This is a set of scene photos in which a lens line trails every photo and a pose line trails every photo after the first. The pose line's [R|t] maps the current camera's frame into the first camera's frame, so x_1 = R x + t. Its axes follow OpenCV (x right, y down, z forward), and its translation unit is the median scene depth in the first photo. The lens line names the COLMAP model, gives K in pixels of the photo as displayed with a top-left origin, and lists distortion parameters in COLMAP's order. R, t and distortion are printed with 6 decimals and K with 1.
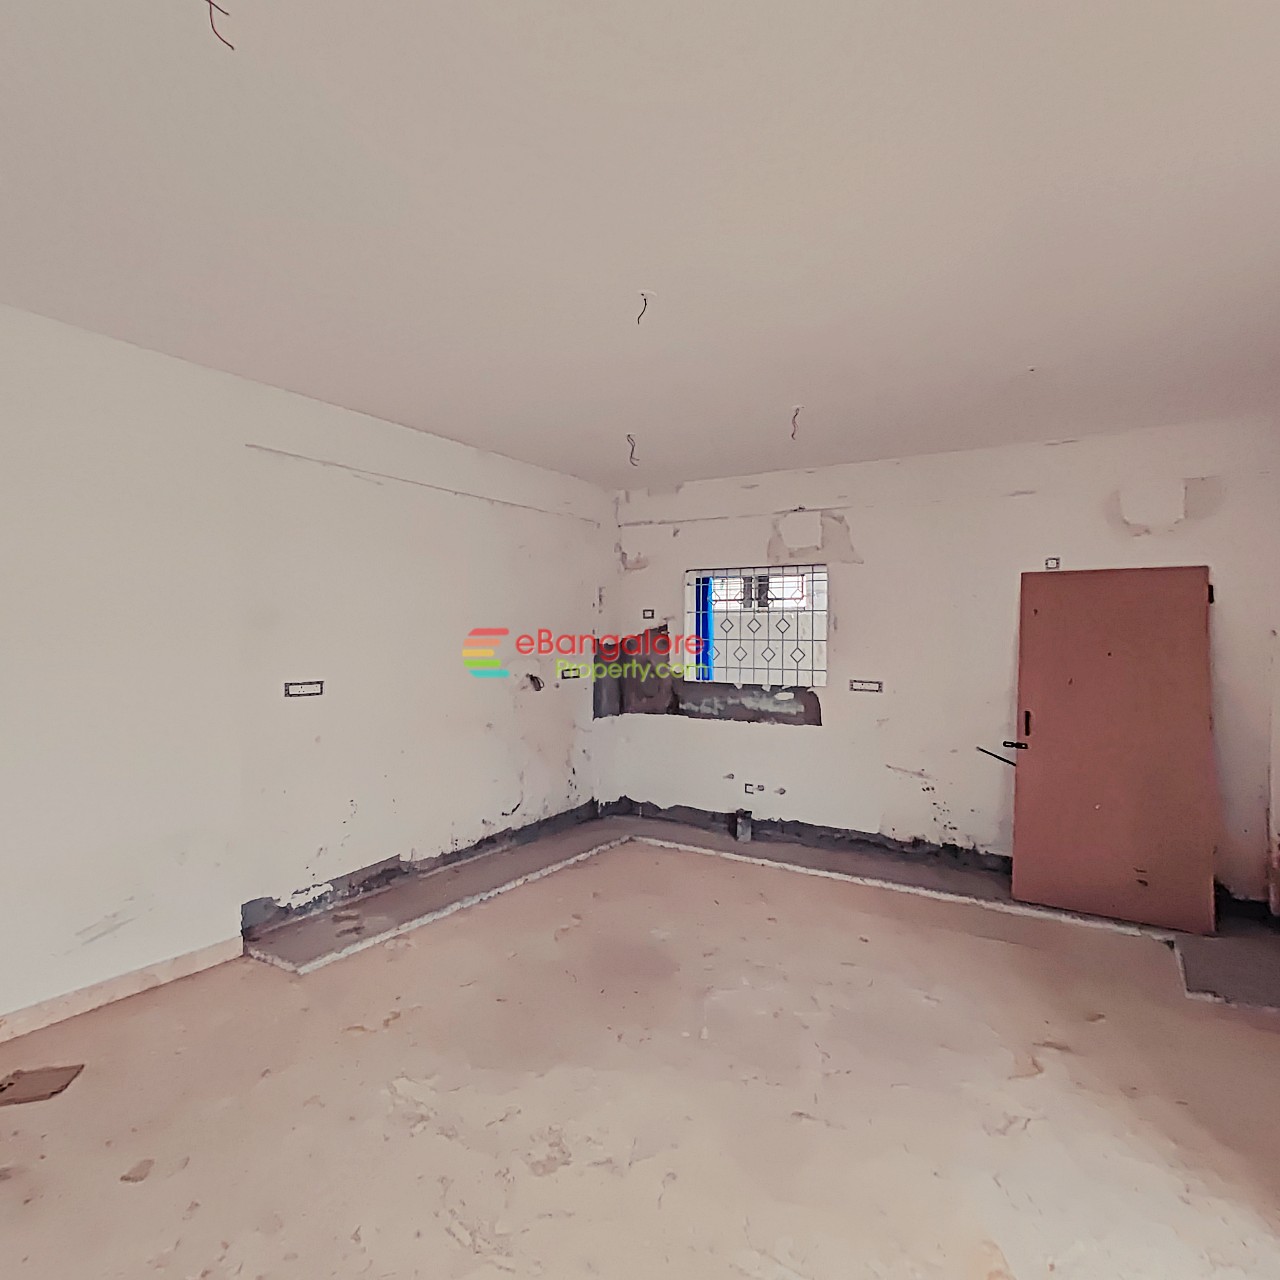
lens RADIAL K [[750.9, 0, 615.8], [0, 750.9, 634.5], [0, 0, 1]] dist [0.001962, 0.002861]
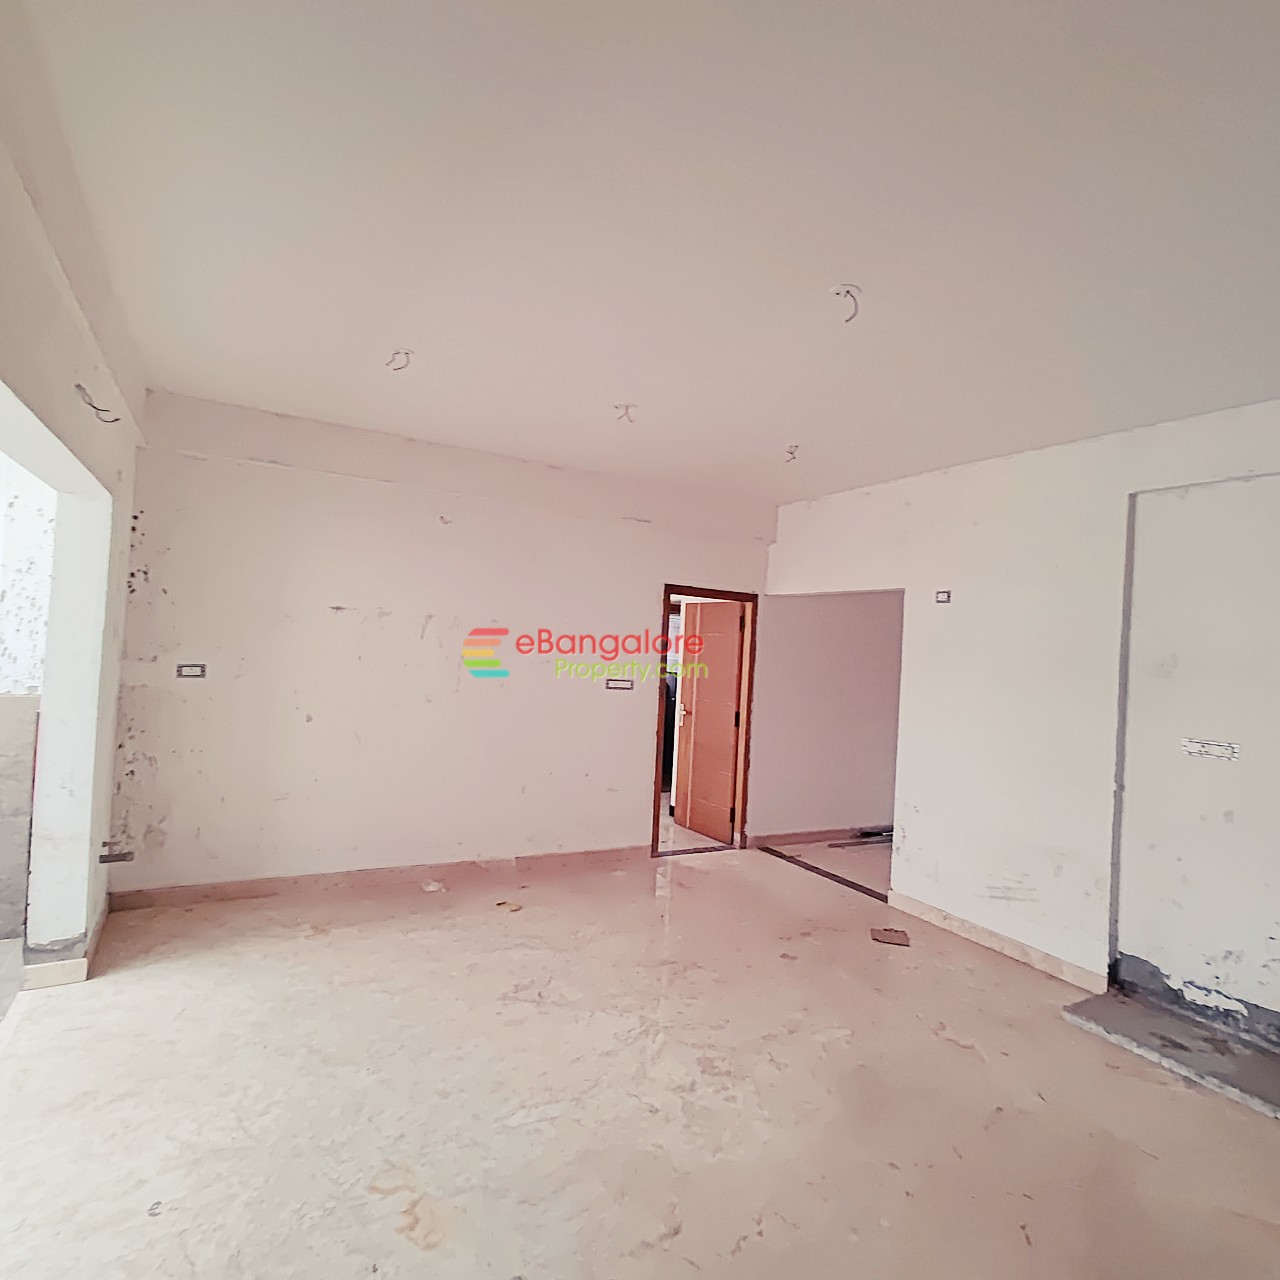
lens RADIAL K [[720.9, 0, 640.0], [0, 720.9, 640.0], [0, 0, 1]] dist [-0.003272, 0.007539]
pose [[-0.439485, -0.045410, -0.897101, 0.669016], [-0.064501, 0.997739, -0.018905, 0.010166], [0.895931, 0.049555, -0.441420, 0.861136]]
